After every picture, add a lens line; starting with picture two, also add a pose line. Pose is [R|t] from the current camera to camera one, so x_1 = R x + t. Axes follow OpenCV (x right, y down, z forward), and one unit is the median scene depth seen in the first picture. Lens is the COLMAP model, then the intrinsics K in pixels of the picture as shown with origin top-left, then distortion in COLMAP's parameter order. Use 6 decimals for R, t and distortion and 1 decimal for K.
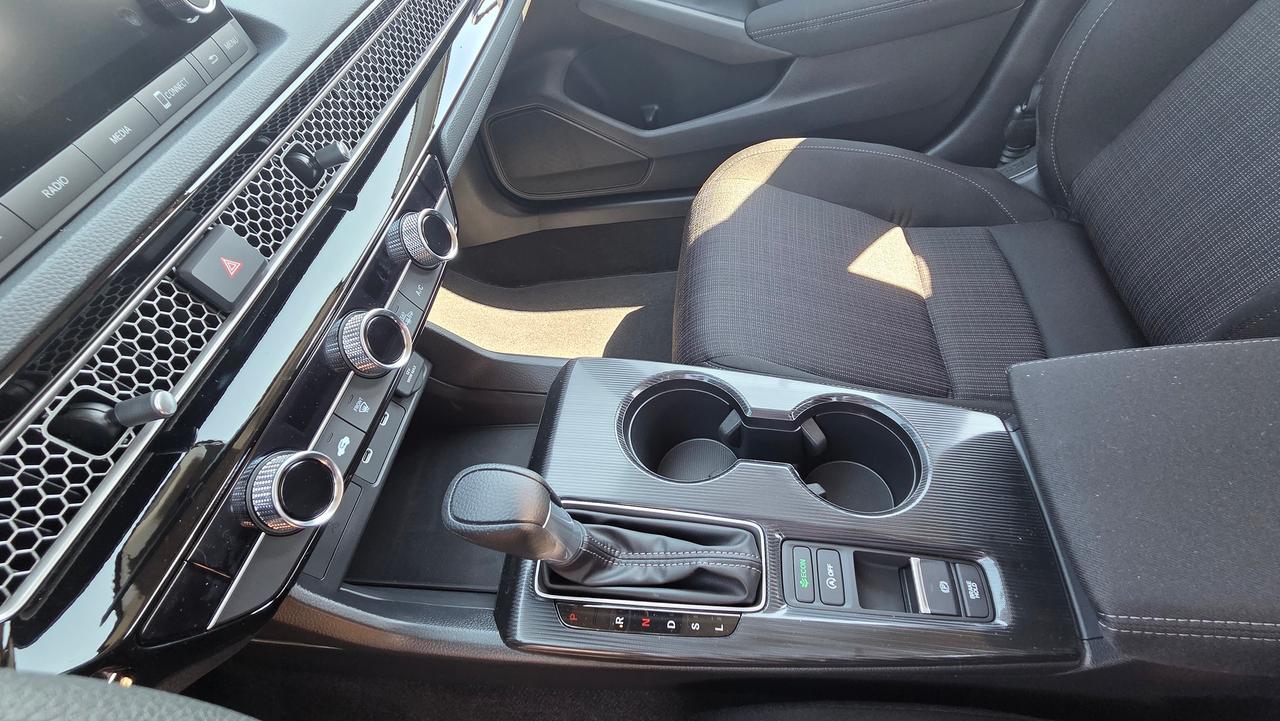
lens RADIAL K [[574.3, 0, 638.0], [0, 574.3, 358.7], [0, 0, 1]] dist [0.003724, 0.000113]
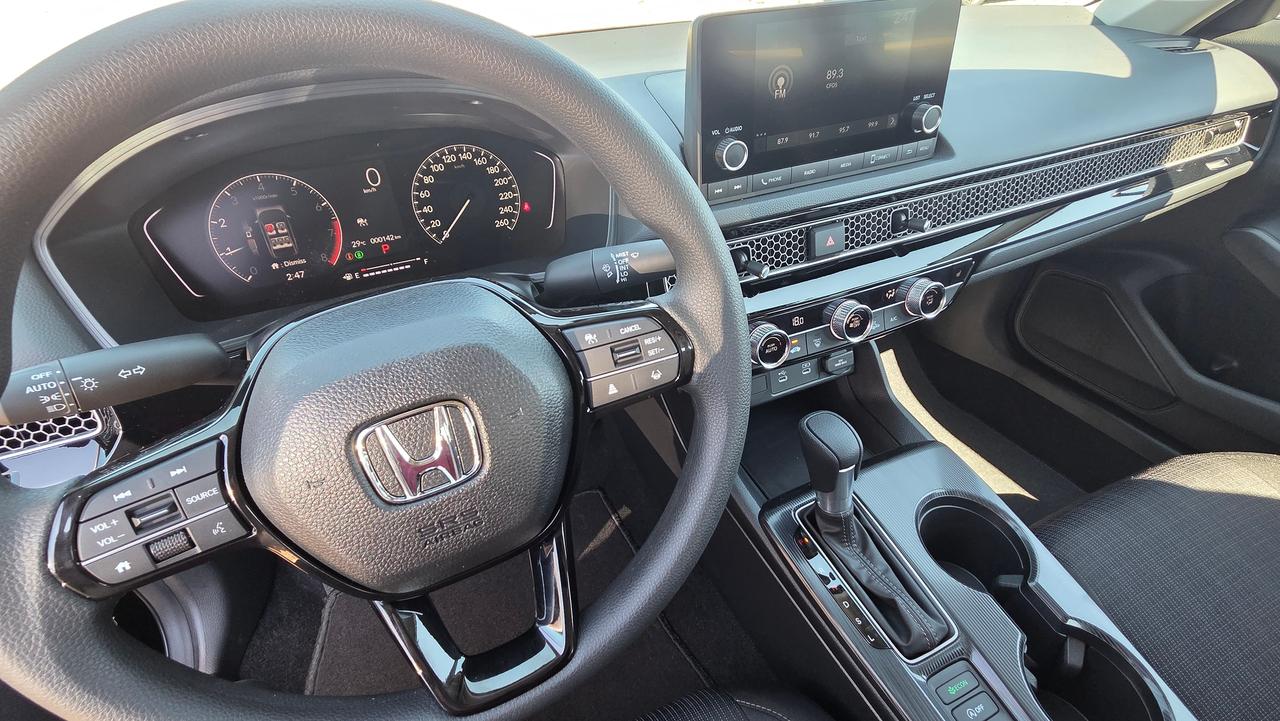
lens RADIAL K [[574.3, 0, 640.5], [0, 574.3, 358.4], [0, 0, 1]] dist [0.003724, 0.000113]
pose [[0.504078, 0.635485, -0.584862, 0.230738], [-0.702525, 0.695602, 0.150321, 0.192378], [0.502358, 0.335107, 0.797082, -0.497555]]
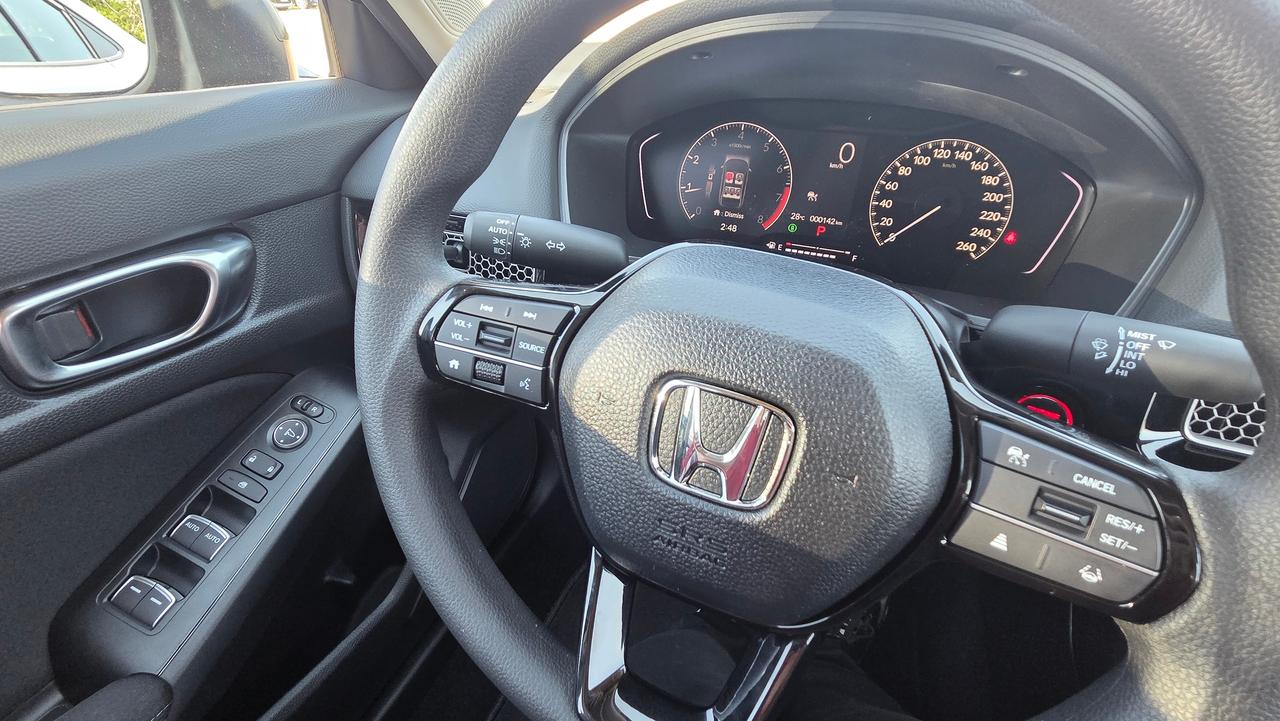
lens RADIAL K [[574.3, 0, 641.2], [0, 574.3, 359.9], [0, 0, 1]] dist [0.003724, 0.000113]
pose [[-0.271673, 0.672894, -0.688046, 0.099795], [-0.709074, 0.343433, 0.615847, 0.251469], [0.650698, 0.655185, 0.383830, -0.340406]]
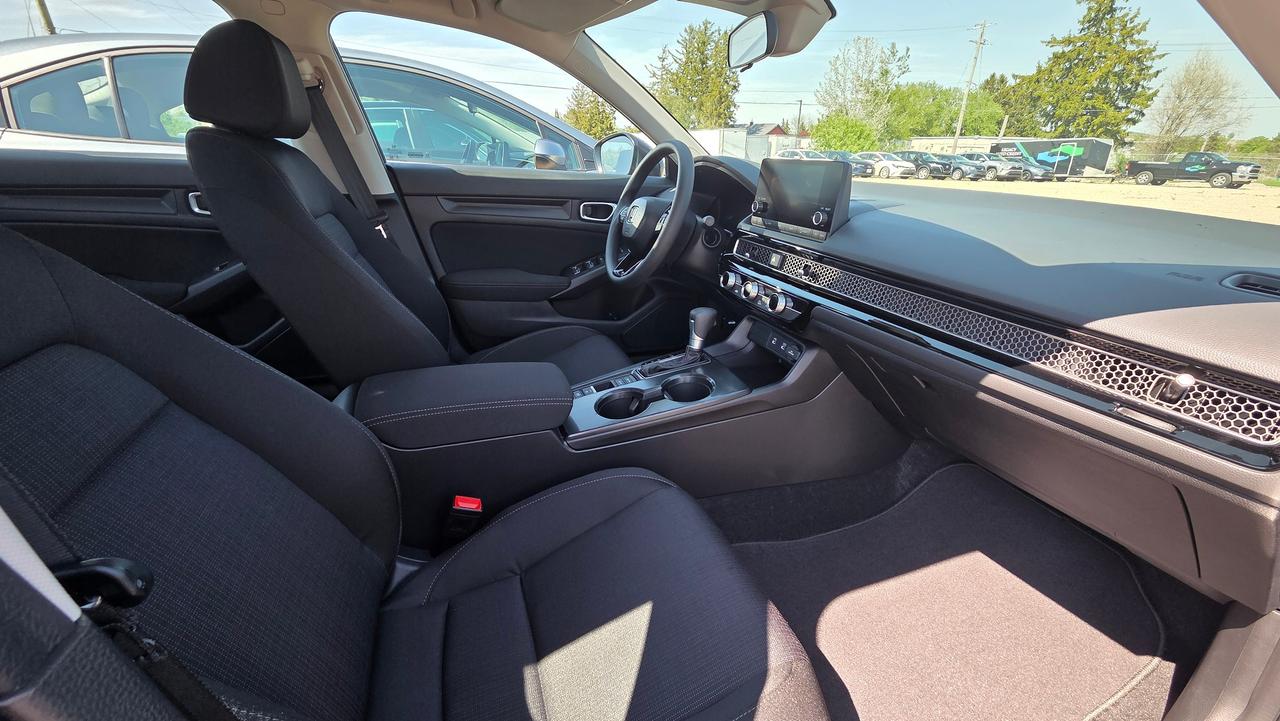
lens RADIAL K [[503.9, 0, 644.0], [0, 503.9, 360.2], [0, 0, 1]] dist [0.001546, -0.000033]
pose [[-0.886291, 0.320253, -0.334555, 1.081046], [-0.245357, 0.287988, 0.925669, -2.202308], [0.392796, 0.902497, -0.176665, 1.431377]]
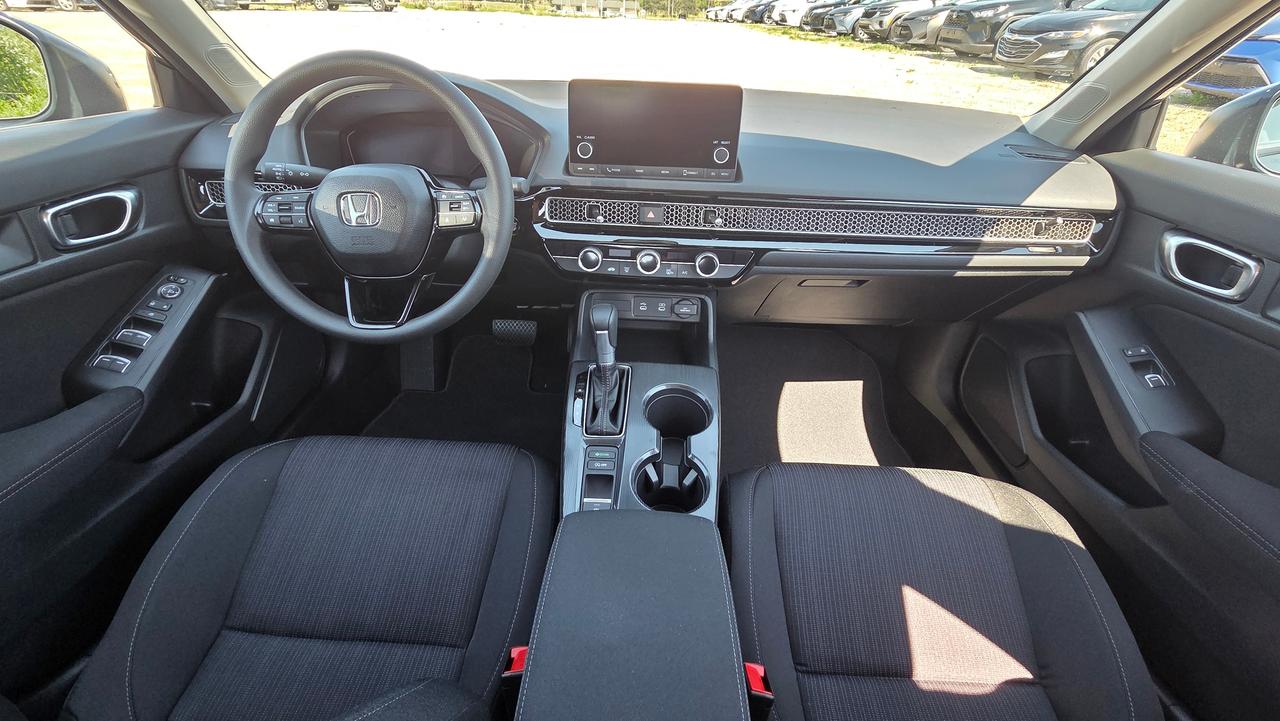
lens RADIAL K [[574.3, 0, 641.8], [0, 574.3, 359.5], [0, 0, 1]] dist [0.003724, 0.000113]
pose [[0.072799, 0.681134, -0.728531, 1.623244], [-0.797555, 0.478354, 0.367536, -0.691247], [0.598837, 0.554288, 0.578065, -0.308359]]
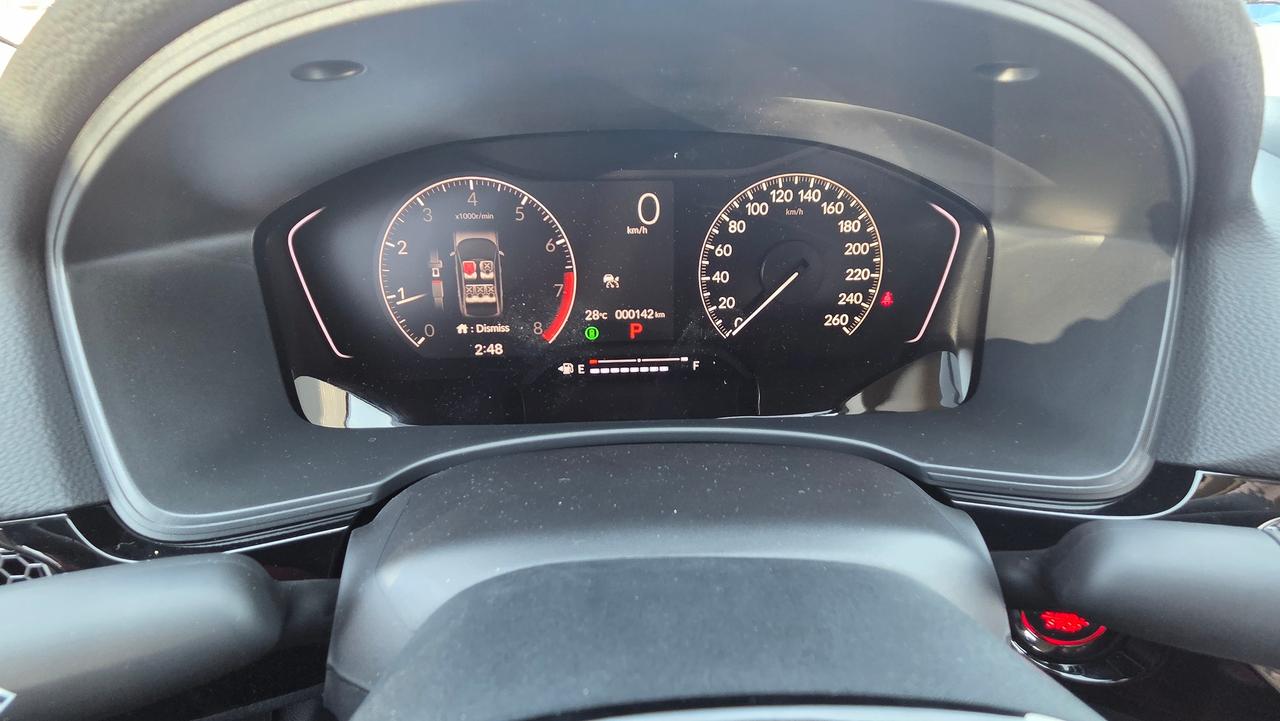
lens RADIAL K [[574.3, 0, 642.3], [0, 574.3, 360.5], [0, 0, 1]] dist [0.003724, 0.000113]
pose [[0.175933, 0.681935, -0.709939, -0.467243], [-0.784644, 0.532653, 0.317196, 0.411878], [0.594458, 0.501244, 0.628787, -0.264312]]
